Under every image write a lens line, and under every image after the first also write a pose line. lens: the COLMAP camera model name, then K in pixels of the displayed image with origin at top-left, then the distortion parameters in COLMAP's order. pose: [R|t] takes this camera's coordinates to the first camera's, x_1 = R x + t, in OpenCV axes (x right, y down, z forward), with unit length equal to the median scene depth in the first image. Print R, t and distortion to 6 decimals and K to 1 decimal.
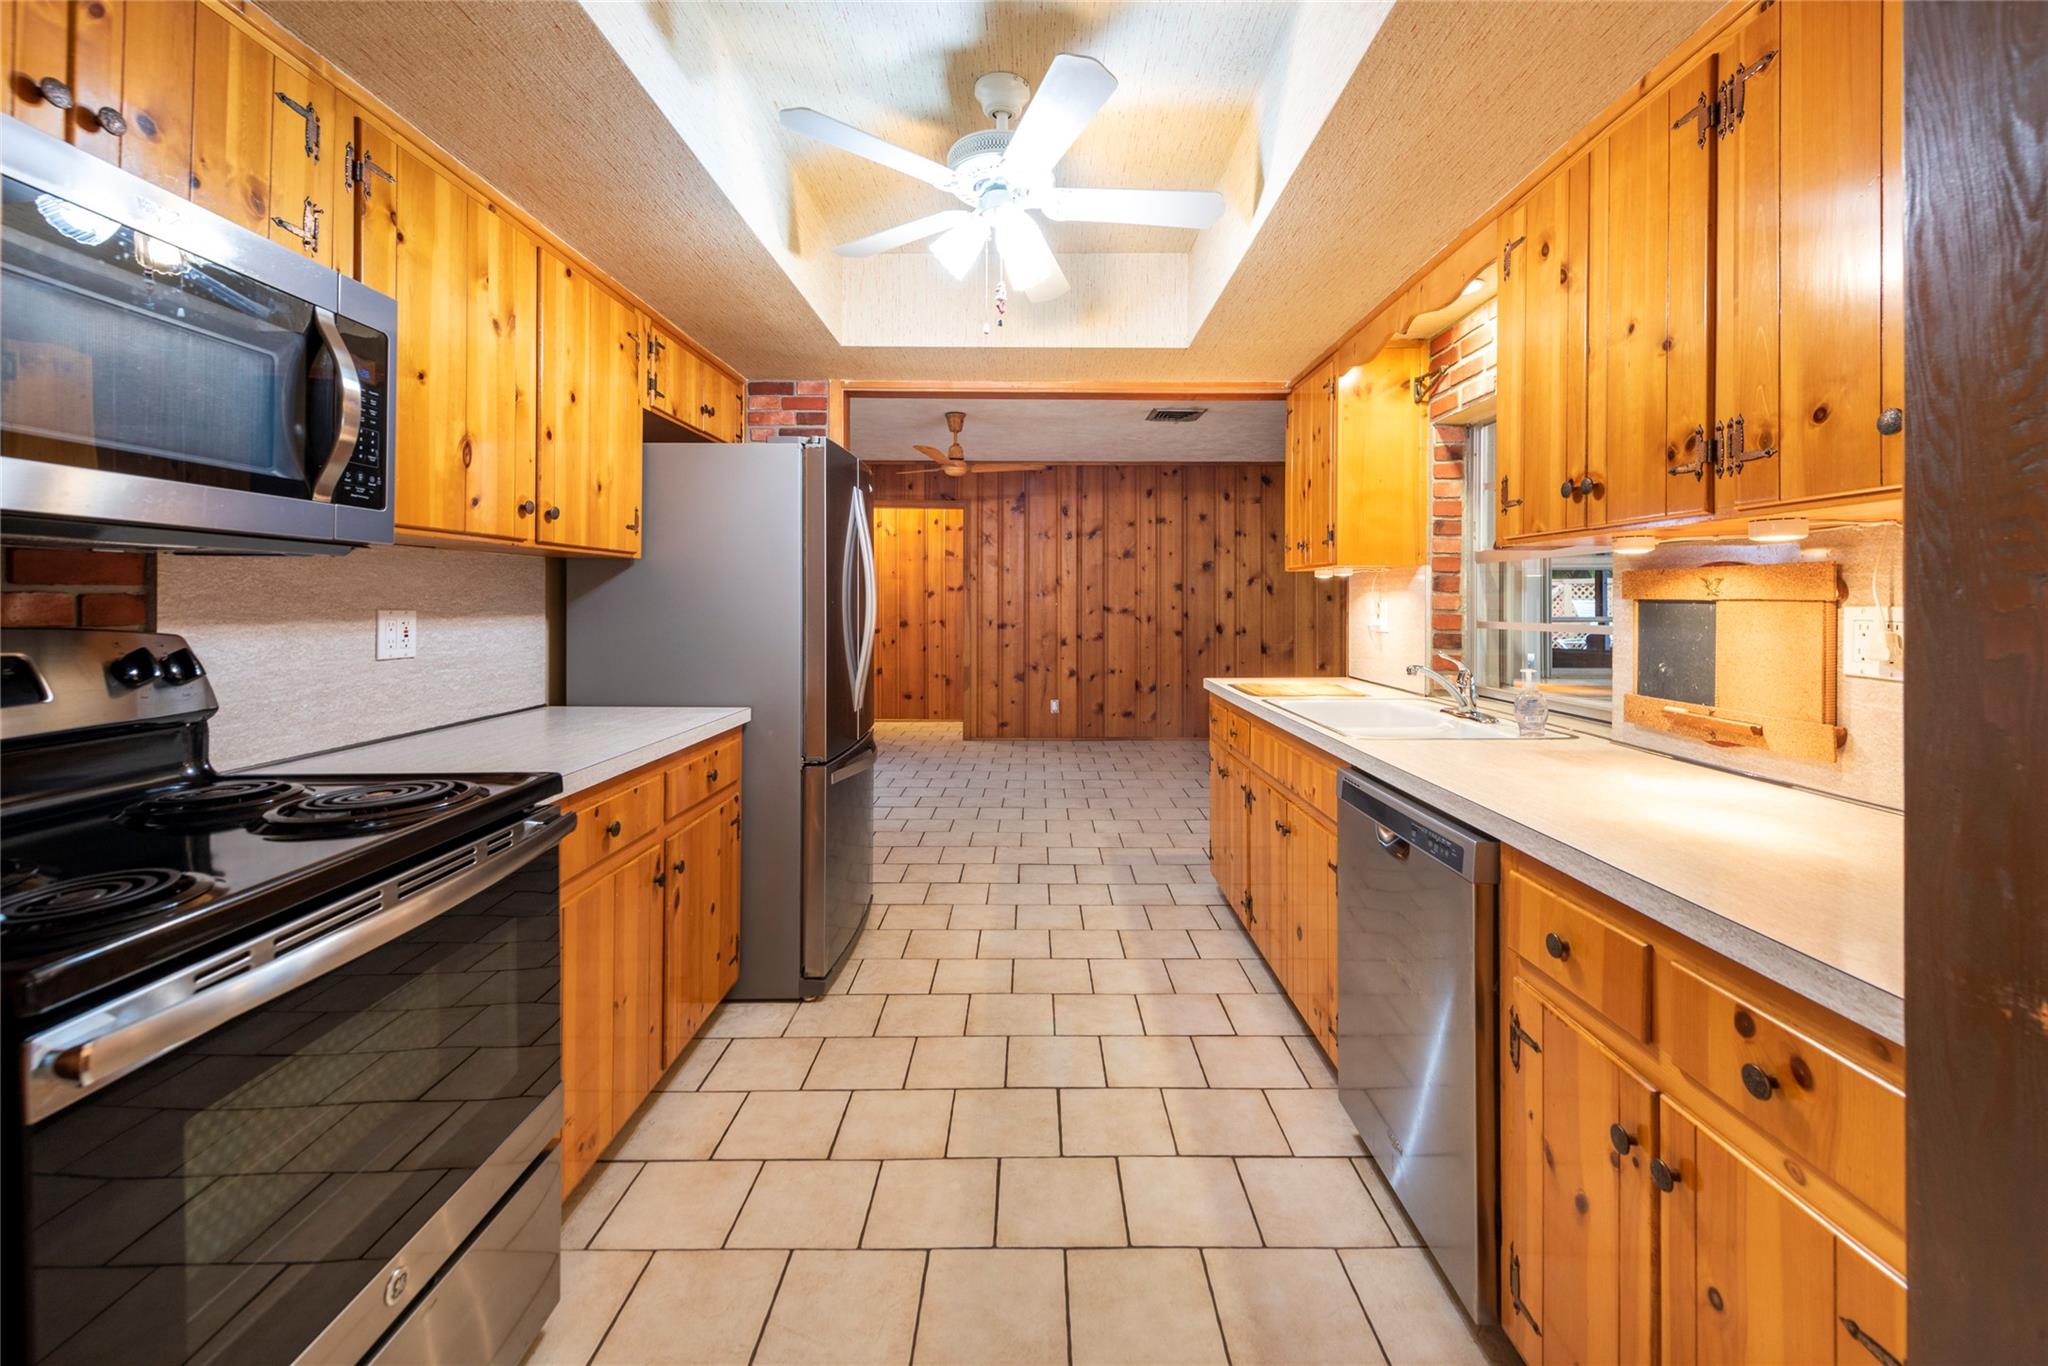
lens RADIAL K [[831.2, 0, 1043.7], [0, 831.2, 605.6], [0, 0, 1]] dist [0.010572, -0.003799]
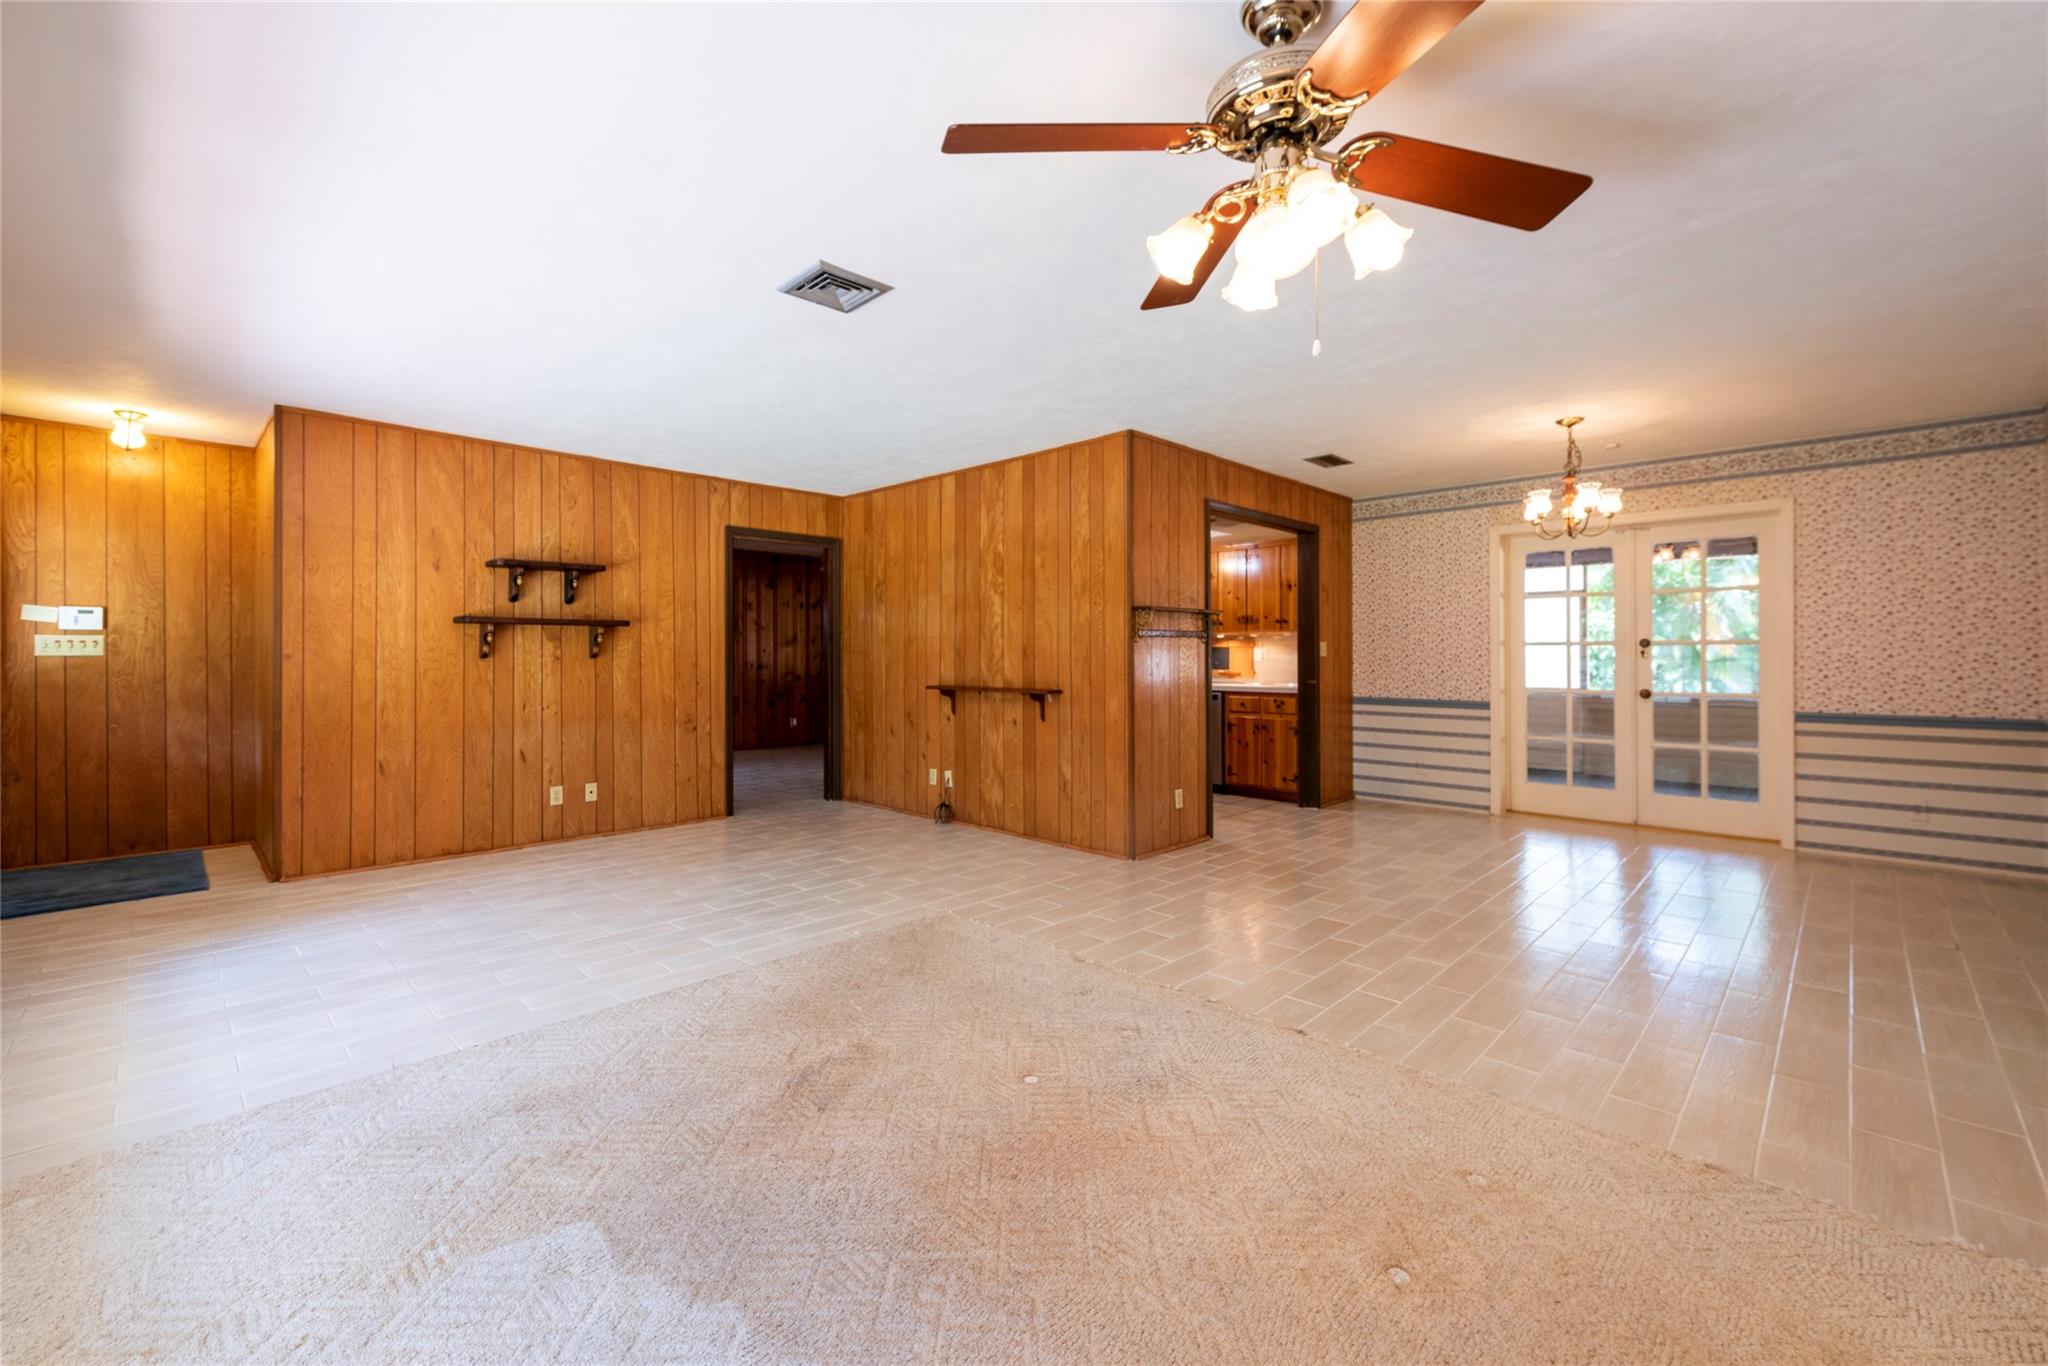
lens RADIAL K [[831.2, 0, 1040.0], [0, 831.2, 649.8], [0, 0, 1]] dist [0.010572, -0.003799]
pose [[0.697889, 0.001361, 0.716204, -1.858720], [0.006441, 0.999946, -0.008177, 0.022056], [-0.716177, 0.010319, 0.697843, -0.844780]]
